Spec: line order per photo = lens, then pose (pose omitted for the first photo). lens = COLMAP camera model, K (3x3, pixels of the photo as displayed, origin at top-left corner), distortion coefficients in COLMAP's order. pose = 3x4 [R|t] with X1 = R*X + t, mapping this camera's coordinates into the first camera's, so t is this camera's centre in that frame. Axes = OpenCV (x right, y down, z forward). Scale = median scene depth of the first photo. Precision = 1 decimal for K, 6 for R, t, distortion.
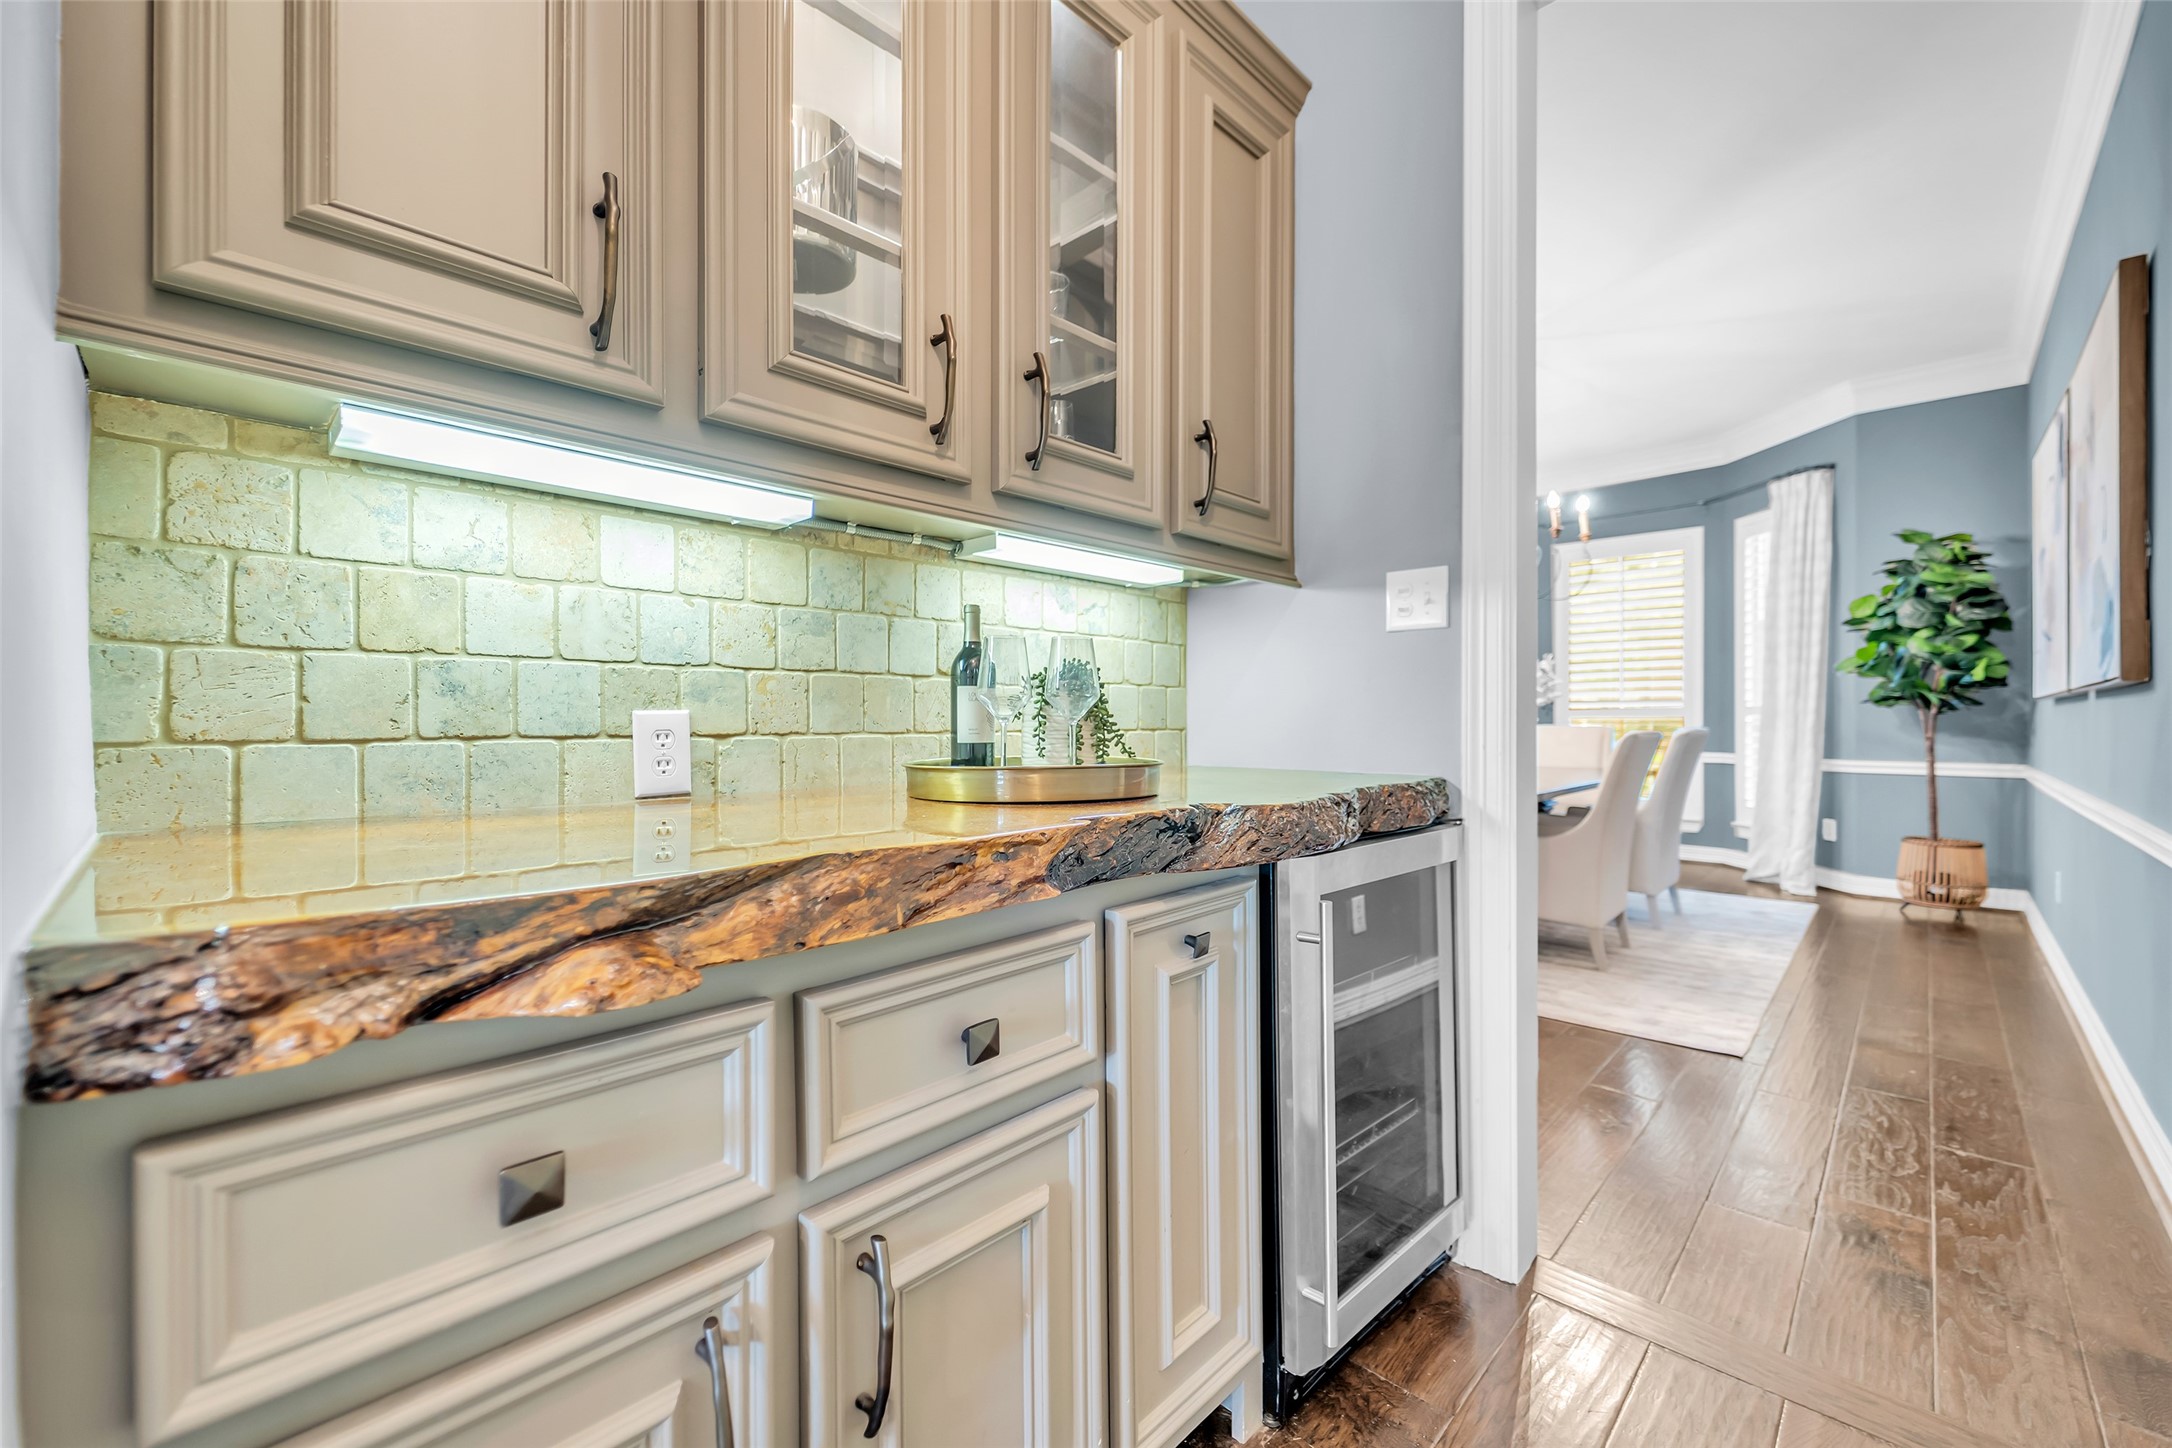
lens RADIAL K [[868.9, 0, 1077.6], [0, 868.9, 720.0], [0, 0, 1]] dist [0.001571, -0.001079]
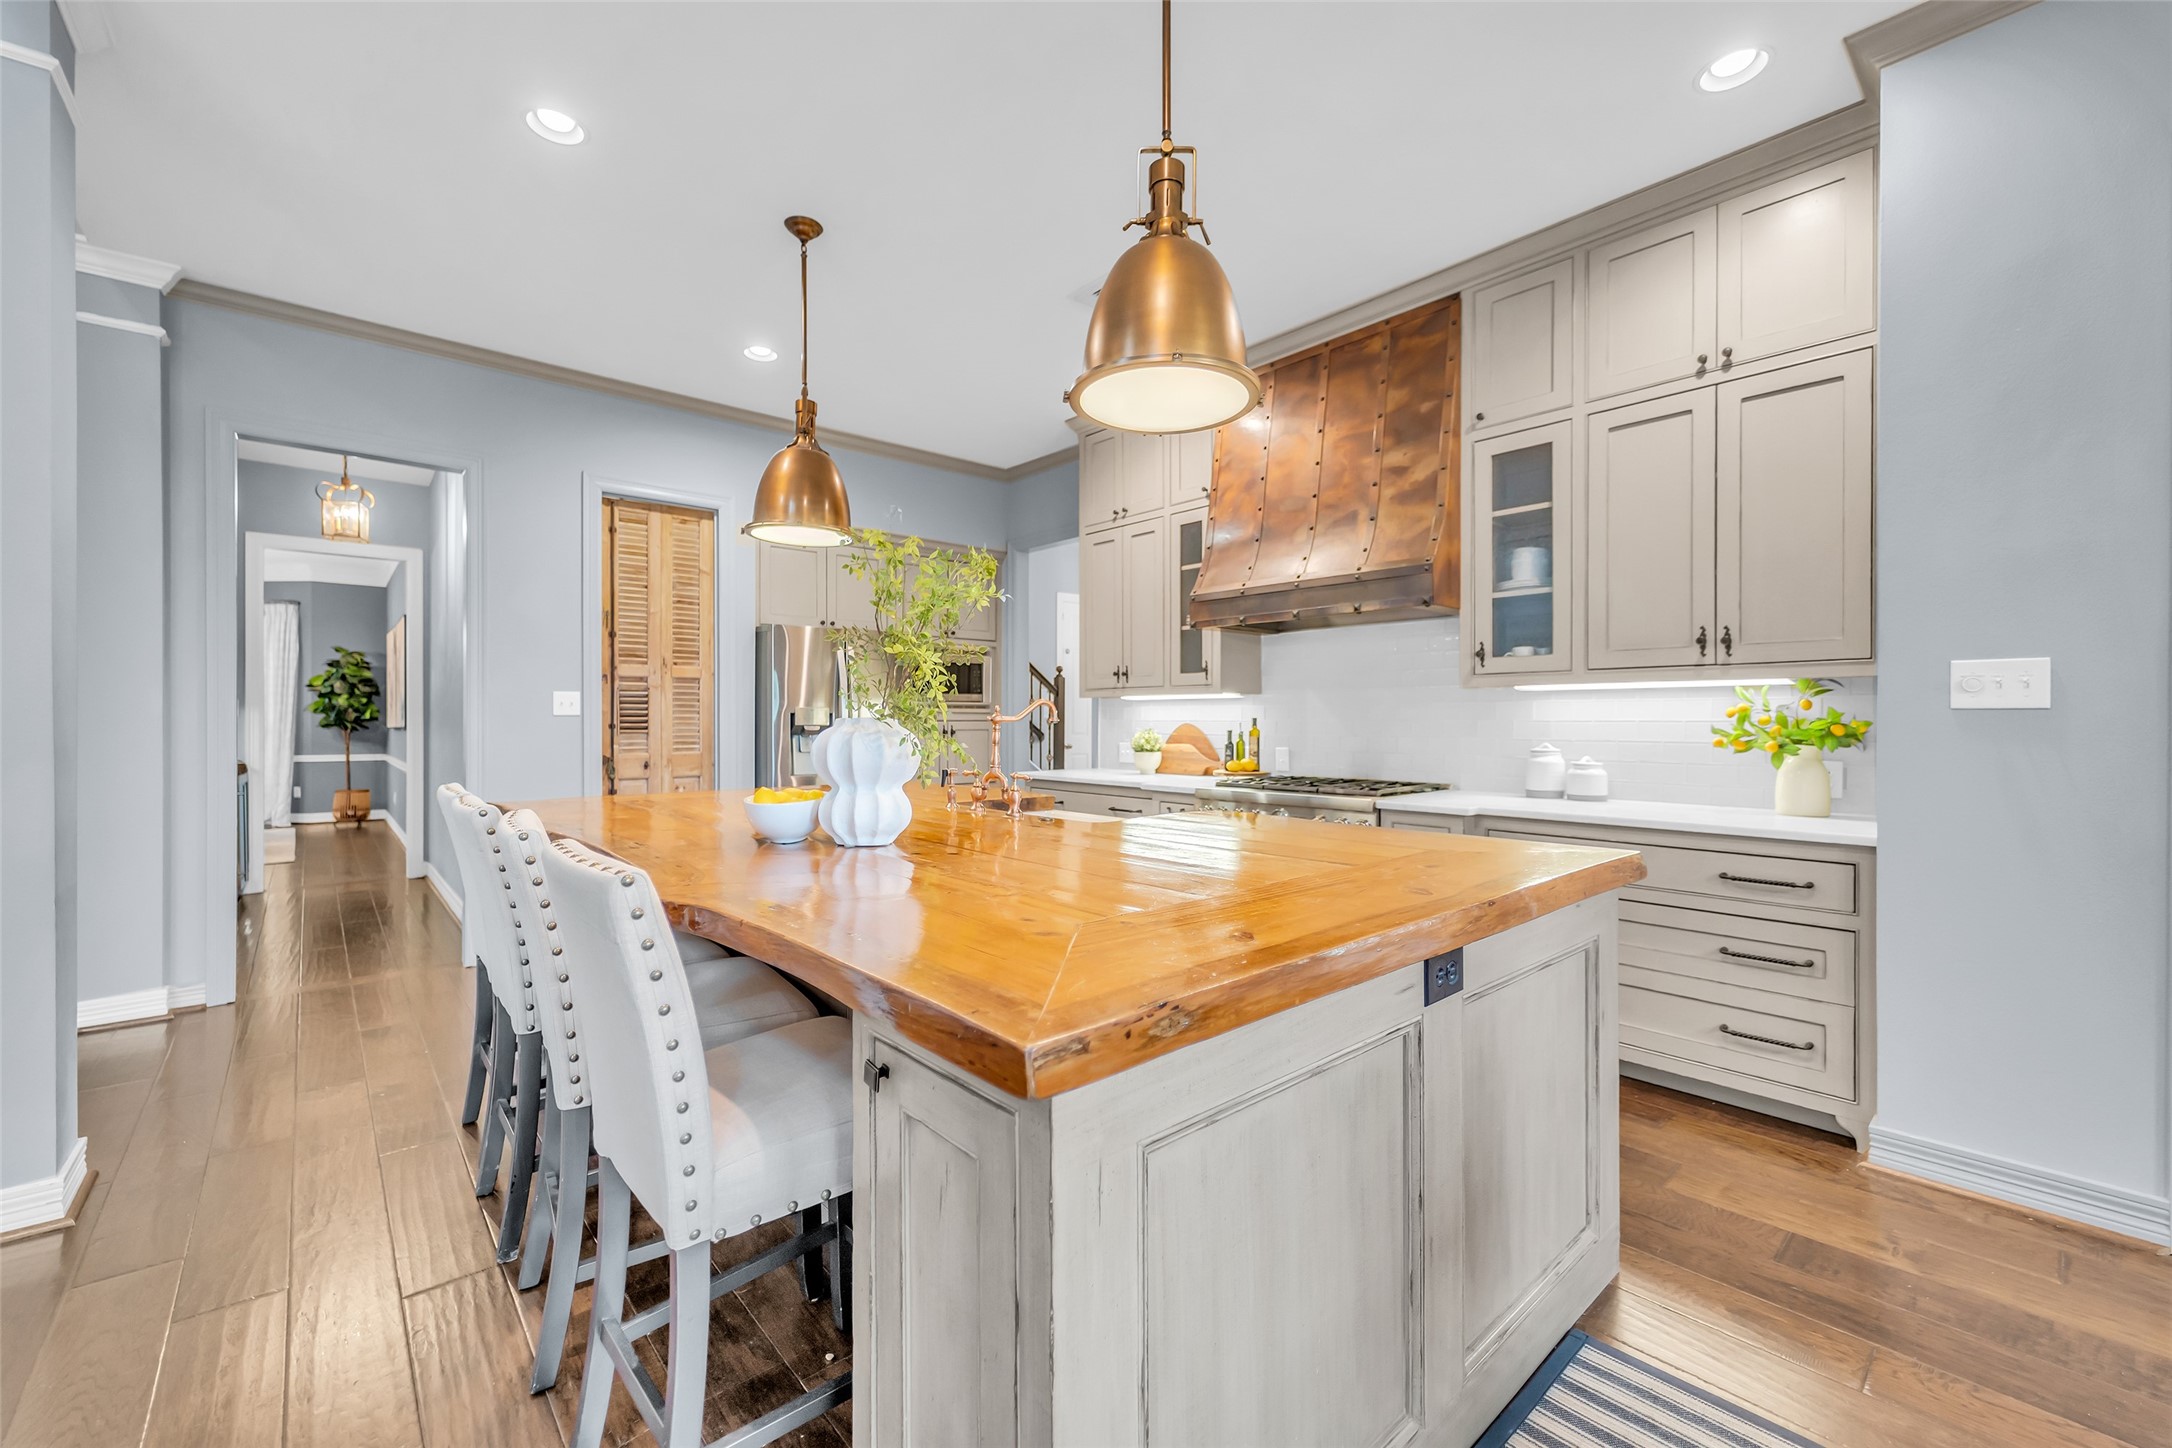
lens RADIAL K [[868.9, 0, 1077.2], [0, 868.9, 715.9], [0, 0, 1]] dist [0.001571, -0.001079]
pose [[0.077788, -0.001157, 0.996969, -1.029375], [-0.001654, 0.999998, 0.001289, -0.053635], [-0.996969, -0.001749, 0.077786, -0.974263]]
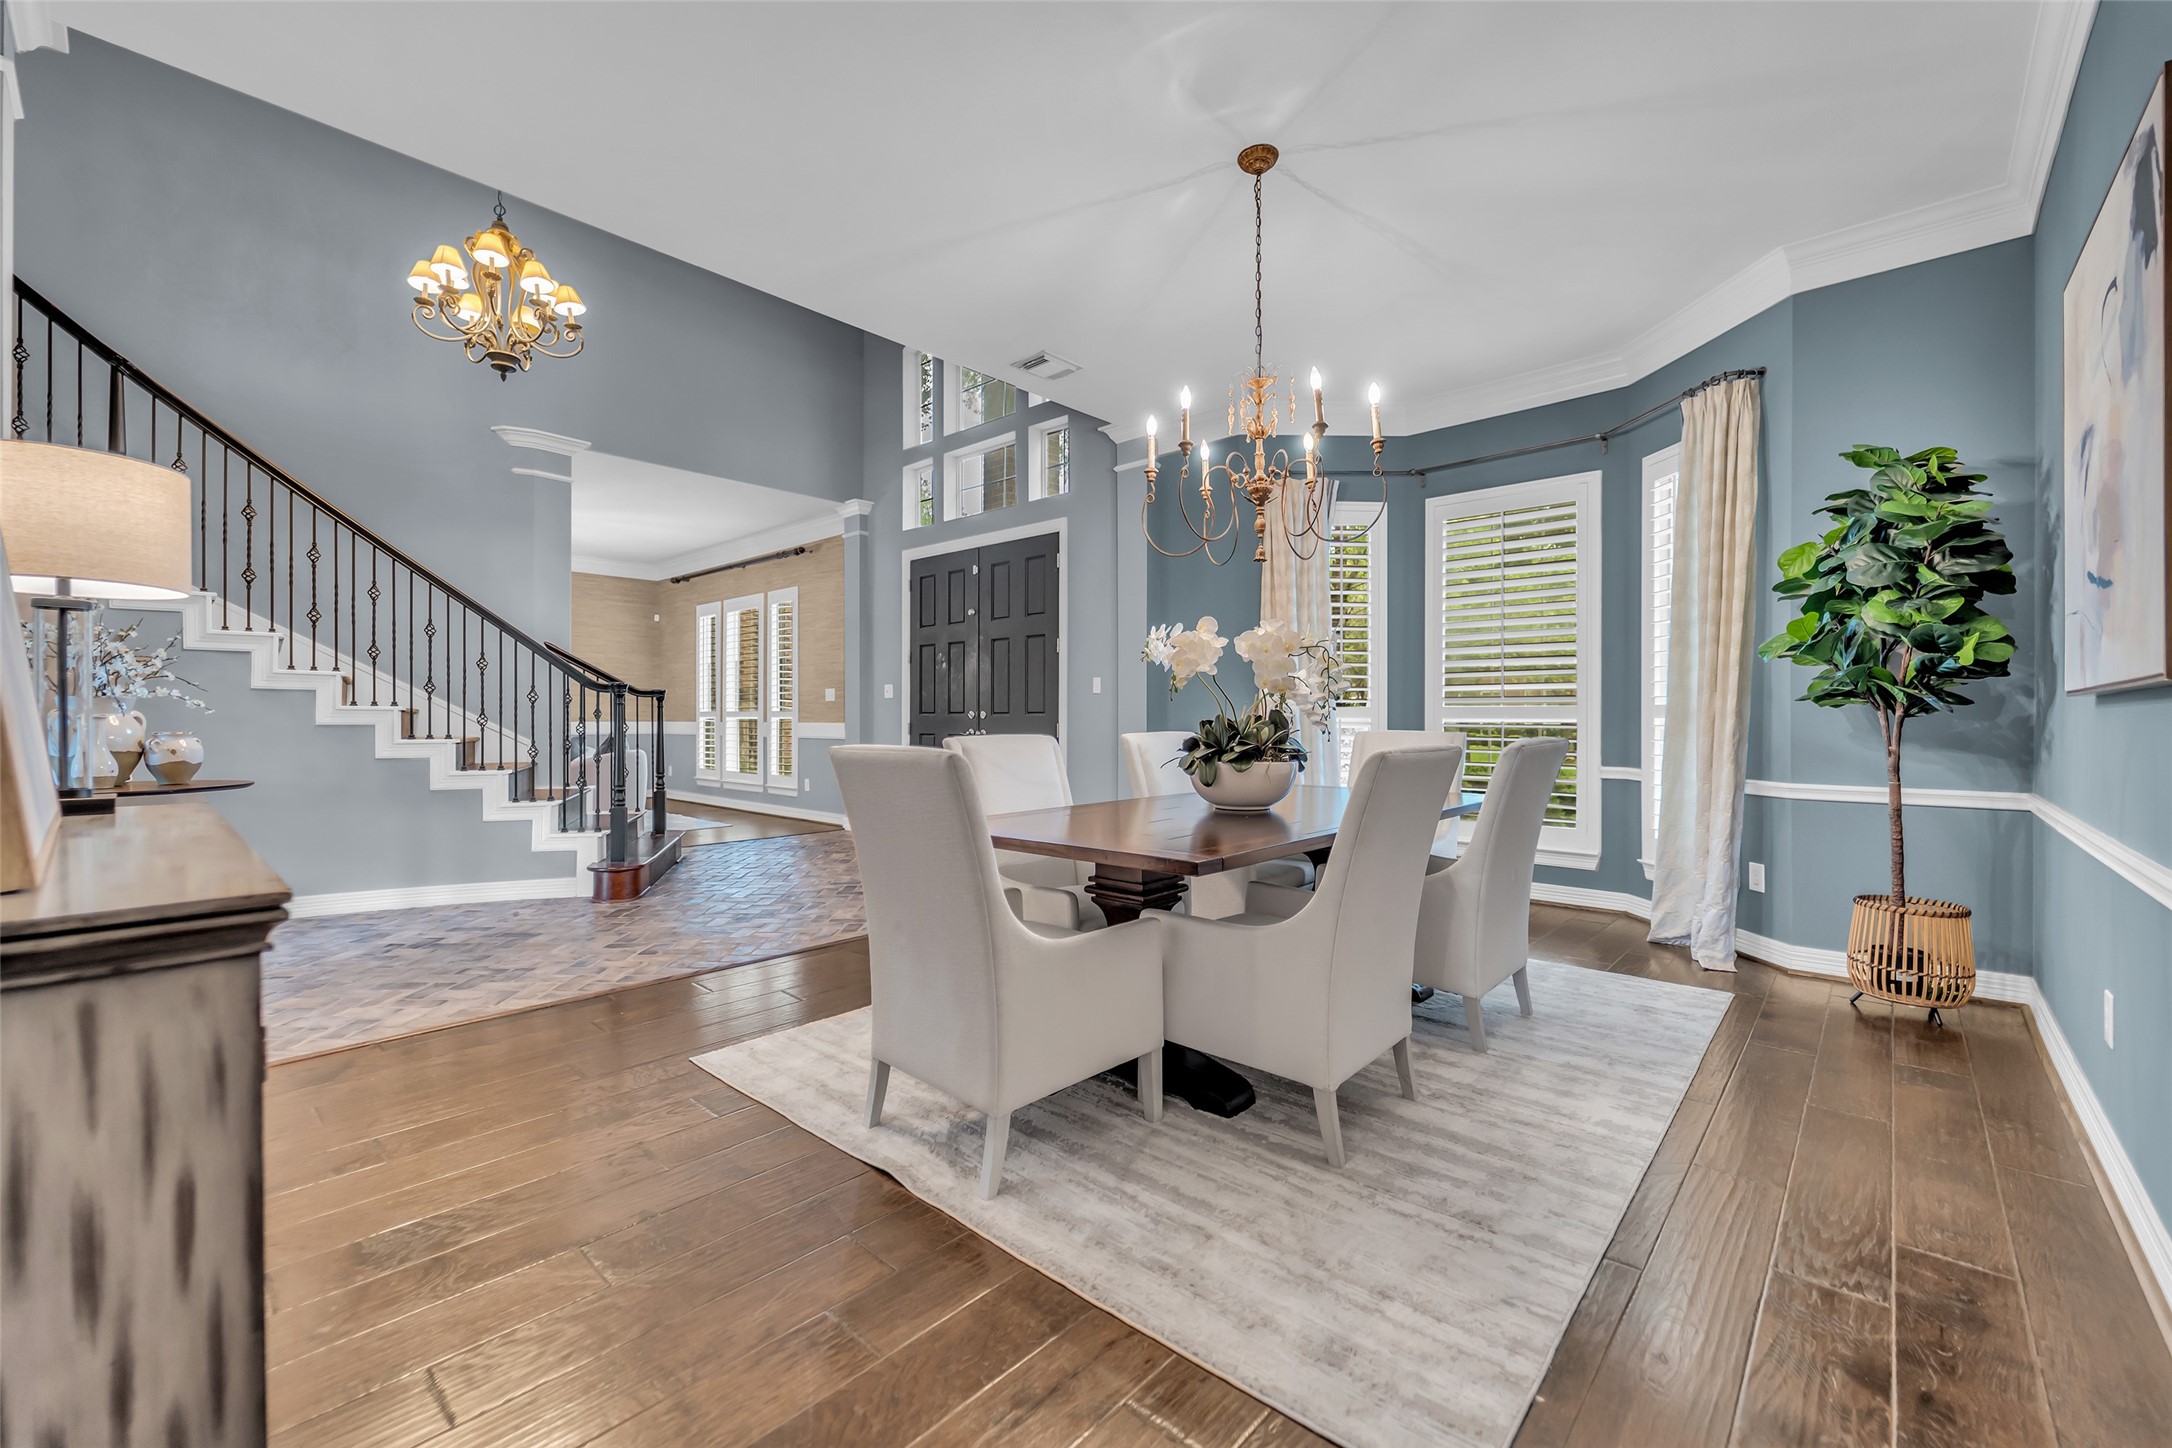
lens RADIAL K [[868.9, 0, 1075.4], [0, 868.9, 719.4], [0, 0, 1]] dist [0.001571, -0.001079]
pose [[0.999774, -0.000232, 0.021278, 0.322909], [0.000199, 0.999999, 0.001513, -0.006079], [-0.021278, -0.001509, 0.999772, 0.330232]]
